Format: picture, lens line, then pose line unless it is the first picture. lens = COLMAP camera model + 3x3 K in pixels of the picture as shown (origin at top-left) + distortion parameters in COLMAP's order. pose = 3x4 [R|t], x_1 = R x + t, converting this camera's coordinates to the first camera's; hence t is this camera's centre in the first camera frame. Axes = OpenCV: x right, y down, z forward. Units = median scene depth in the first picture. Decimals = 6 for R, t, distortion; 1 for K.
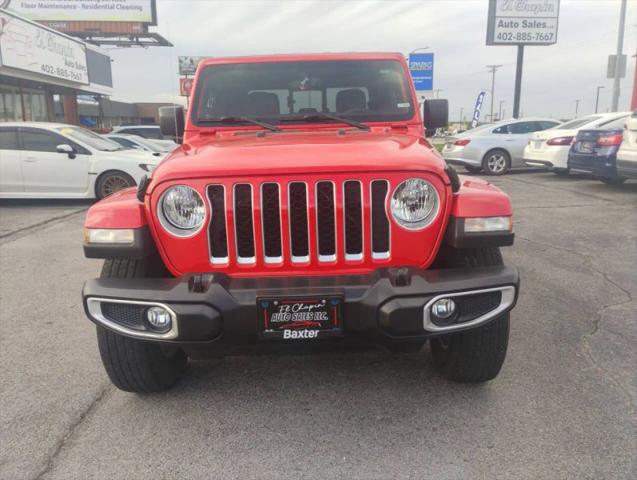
lens RADIAL K [[524.1, 0, 319.3], [0, 524.1, 241.9], [0, 0, 1]] dist [0.071326, -0.091503]
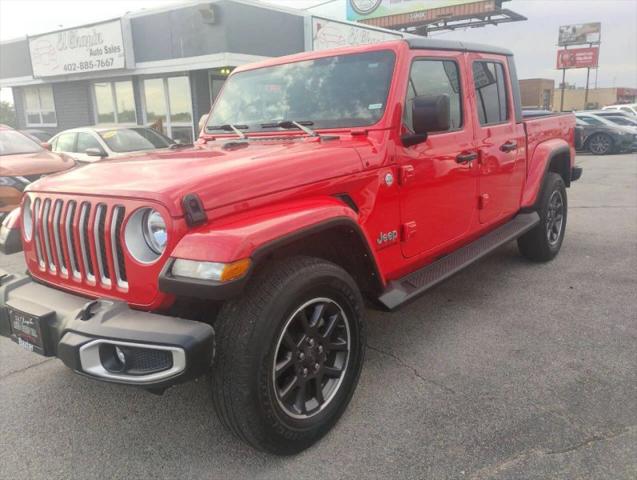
lens RADIAL K [[518.3, 0, 323.7], [0, 518.3, 241.8], [0, 0, 1]] dist [0.074532, -0.086438]
pose [[0.784695, 0.123110, -0.607534, 0.732336], [-0.096937, 0.992393, 0.075892, -0.119953], [0.612255, -0.000660, 0.790660, 0.353960]]
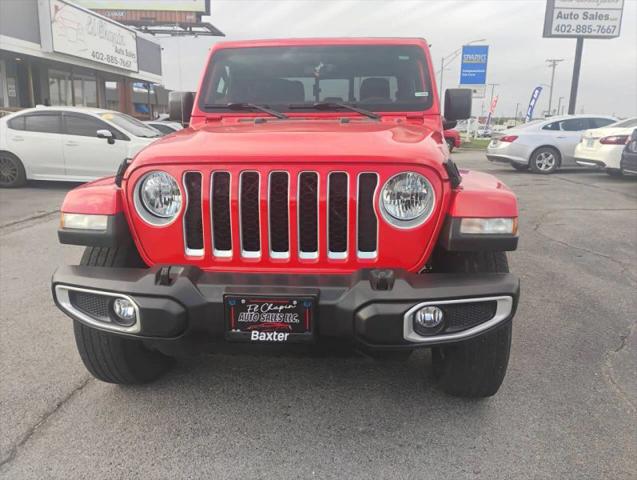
lens RADIAL K [[524.1, 0, 319.3], [0, 524.1, 241.9], [0, 0, 1]] dist [0.071326, -0.091503]
pose [[0.995367, 0.044322, -0.085322, 0.083991], [-0.043150, 0.998948, 0.015534, -0.005791], [0.085921, -0.011780, 0.996232, 0.059760]]
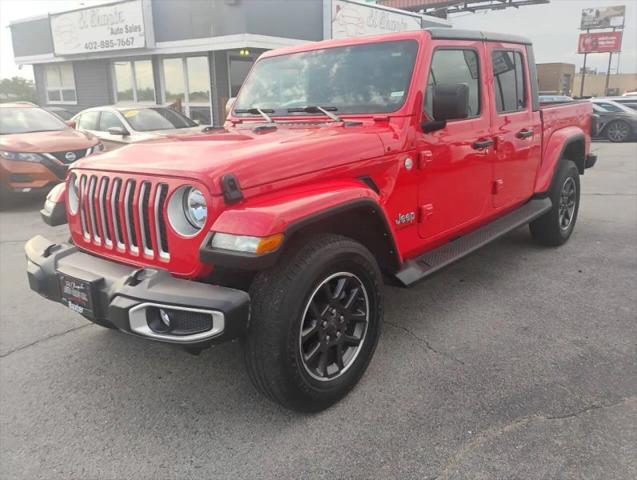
lens RADIAL K [[518.3, 0, 323.7], [0, 518.3, 241.8], [0, 0, 1]] dist [0.074532, -0.086438]
pose [[0.767565, 0.161099, -0.620395, 0.757916], [-0.117302, 0.986859, 0.111130, -0.116508], [0.630146, -0.012526, 0.776376, 0.292287]]
